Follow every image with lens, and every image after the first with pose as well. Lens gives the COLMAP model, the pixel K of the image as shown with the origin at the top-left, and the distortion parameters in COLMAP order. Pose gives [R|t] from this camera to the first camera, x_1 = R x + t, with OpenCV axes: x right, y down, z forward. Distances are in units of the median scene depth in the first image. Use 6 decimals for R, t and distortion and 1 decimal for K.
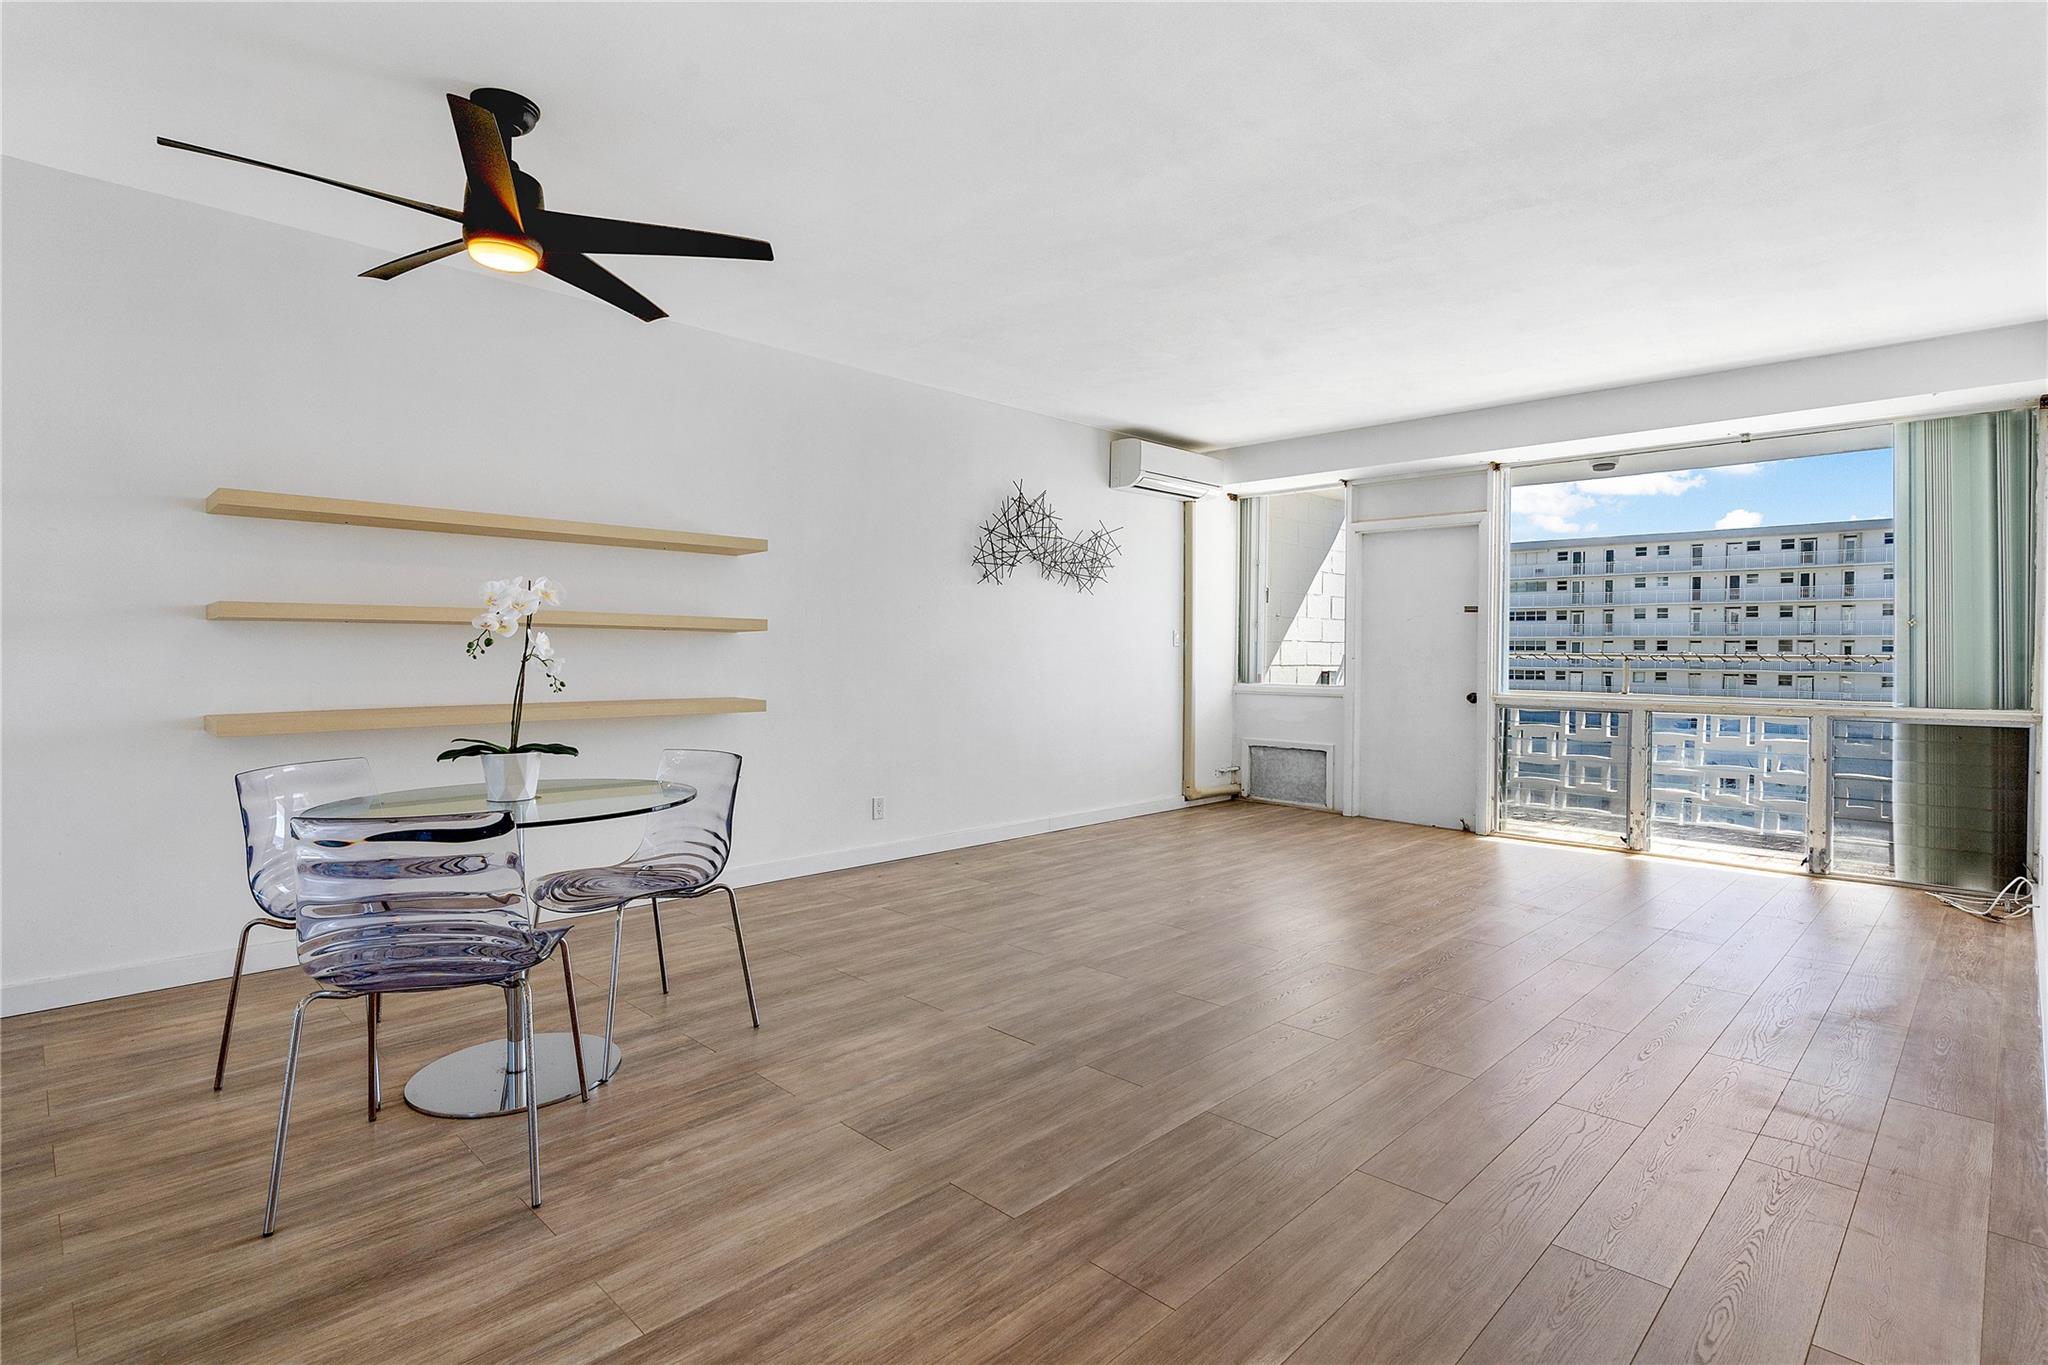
lens RADIAL K [[1014.5, 0, 1008.6], [0, 1014.5, 612.6], [0, 0, 1]] dist [0.003143, 0.000785]
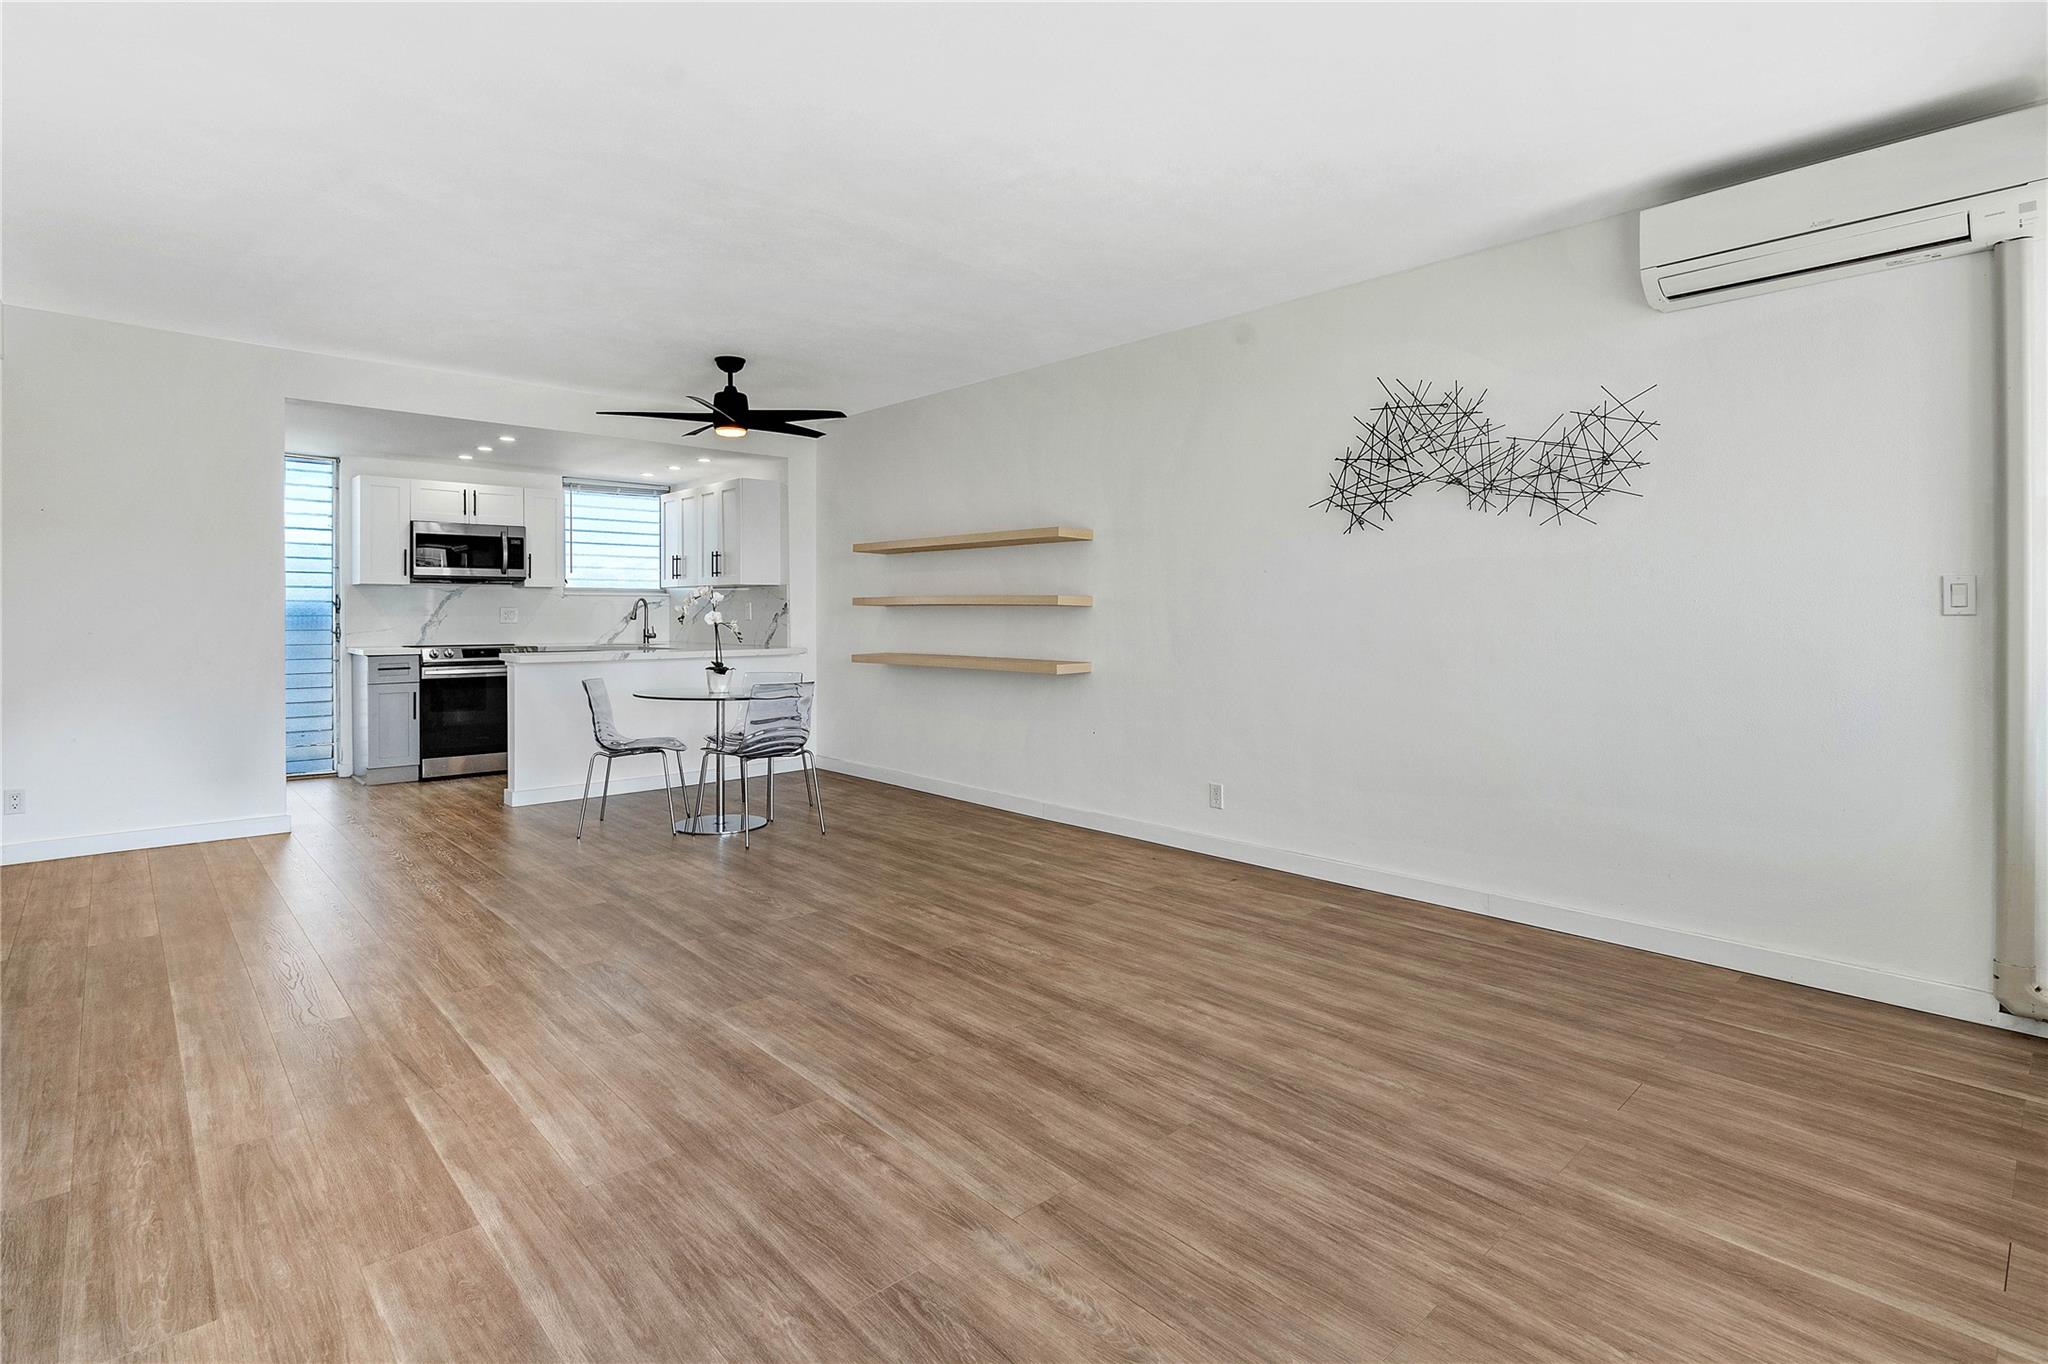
lens RADIAL K [[1014.5, 0, 1008.6], [0, 1014.5, 612.1], [0, 0, 1]] dist [0.003143, 0.000785]
pose [[-0.056264, -0.010819, -0.998357, 1.590362], [0.032782, 0.999382, -0.012677, 0.065044], [0.997878, -0.033441, -0.055874, 1.746648]]
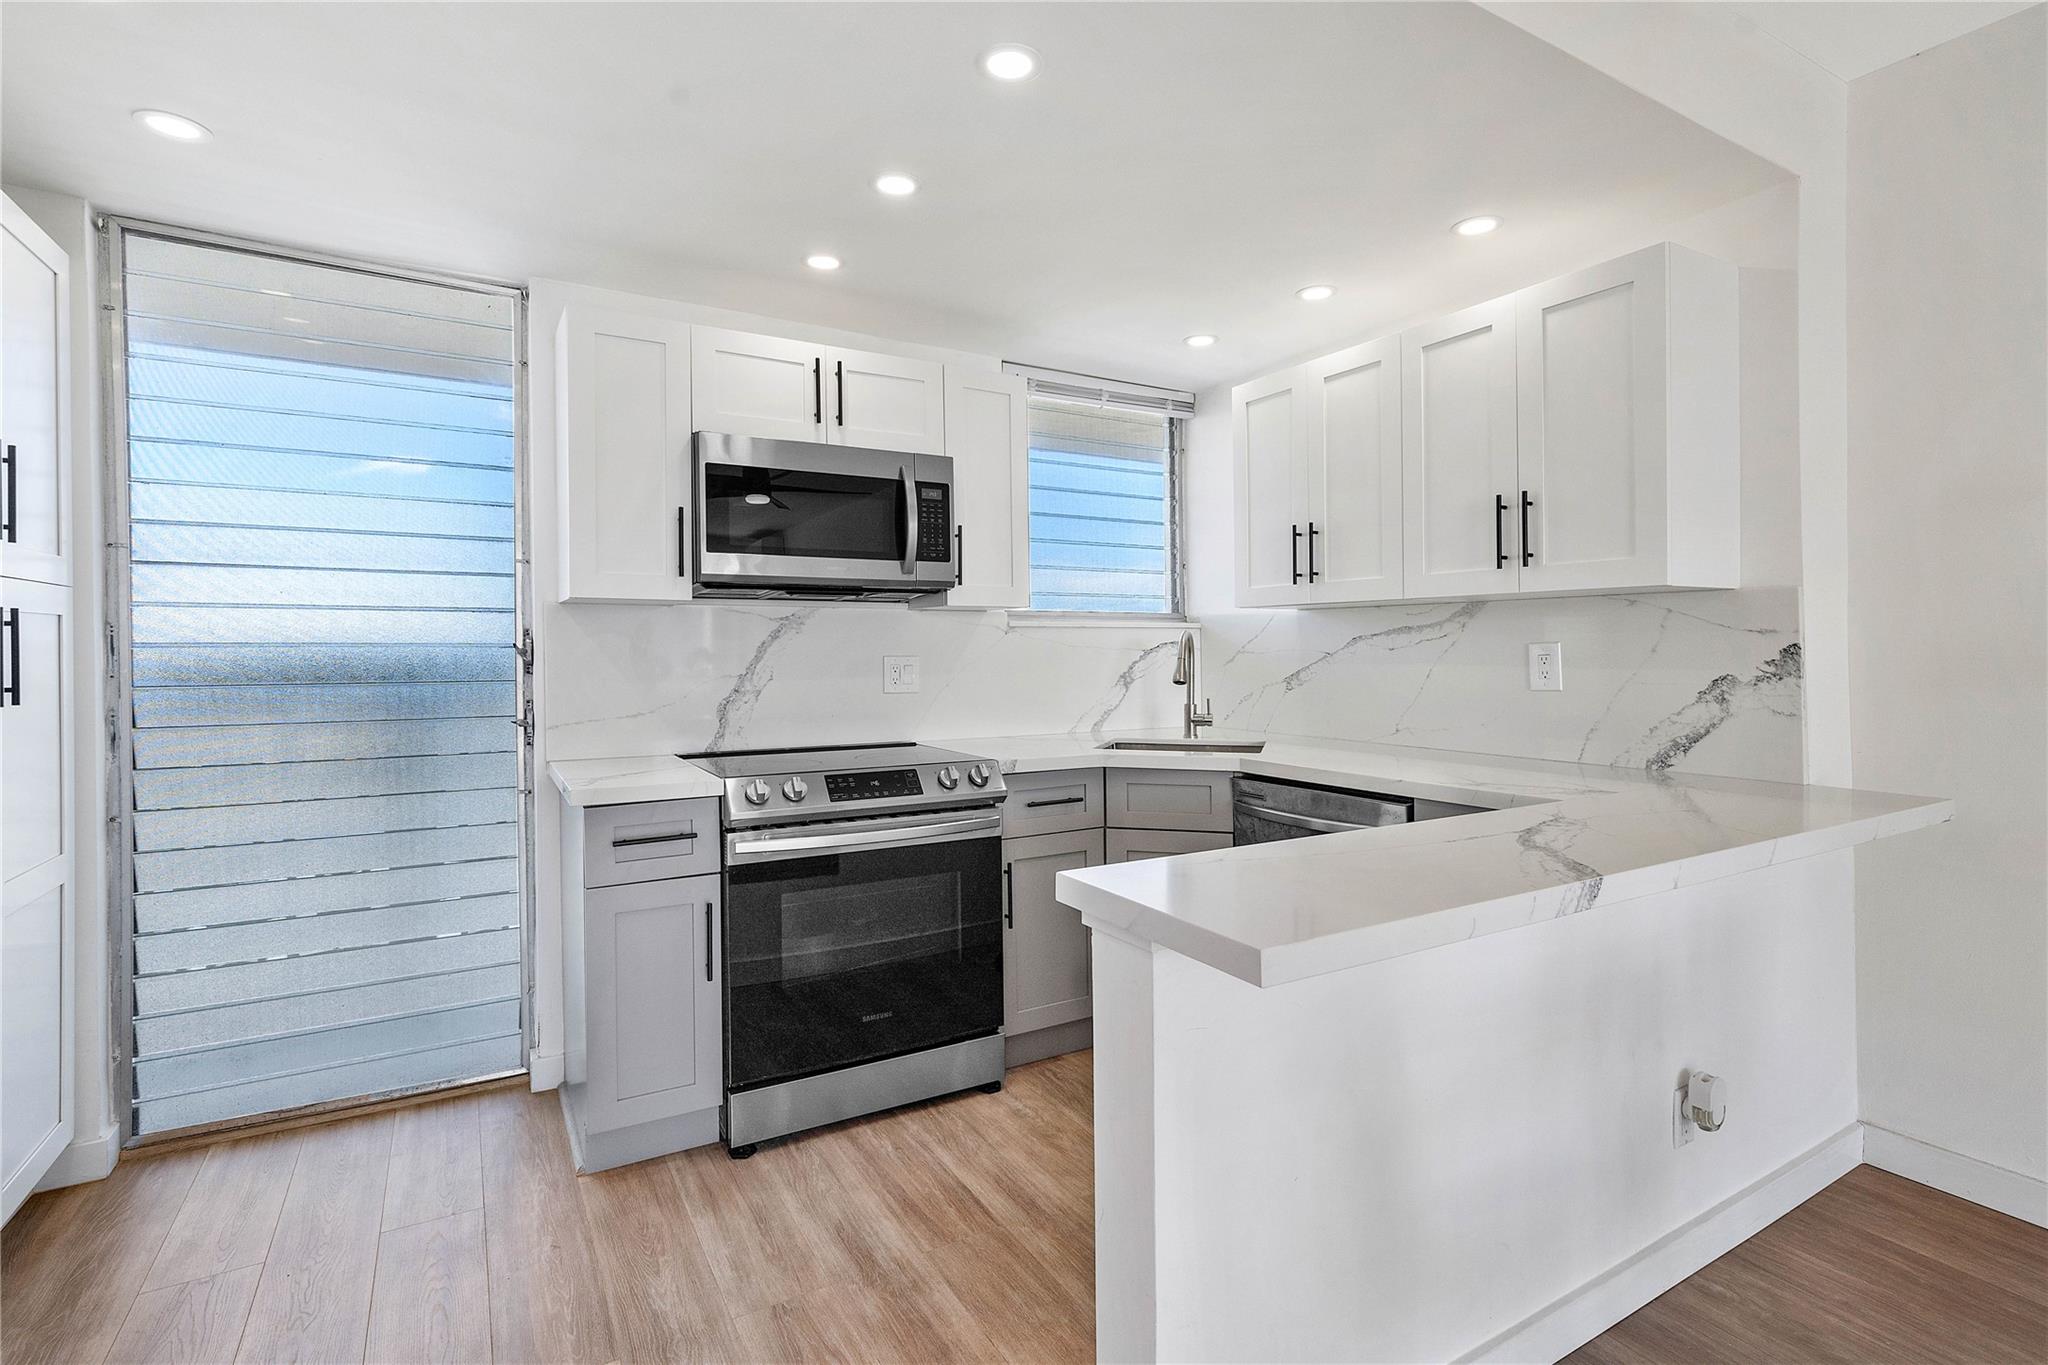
lens RADIAL K [[960.5, 0, 1035.8], [0, 960.5, 658.7], [0, 0, 1]] dist [0.004093, 0.000523]
pose [[-0.236403, 0.004515, -0.971644, -0.213059], [0.034538, 0.999396, -0.003759, -0.023250], [0.971041, -0.034447, -0.236417, 0.534925]]
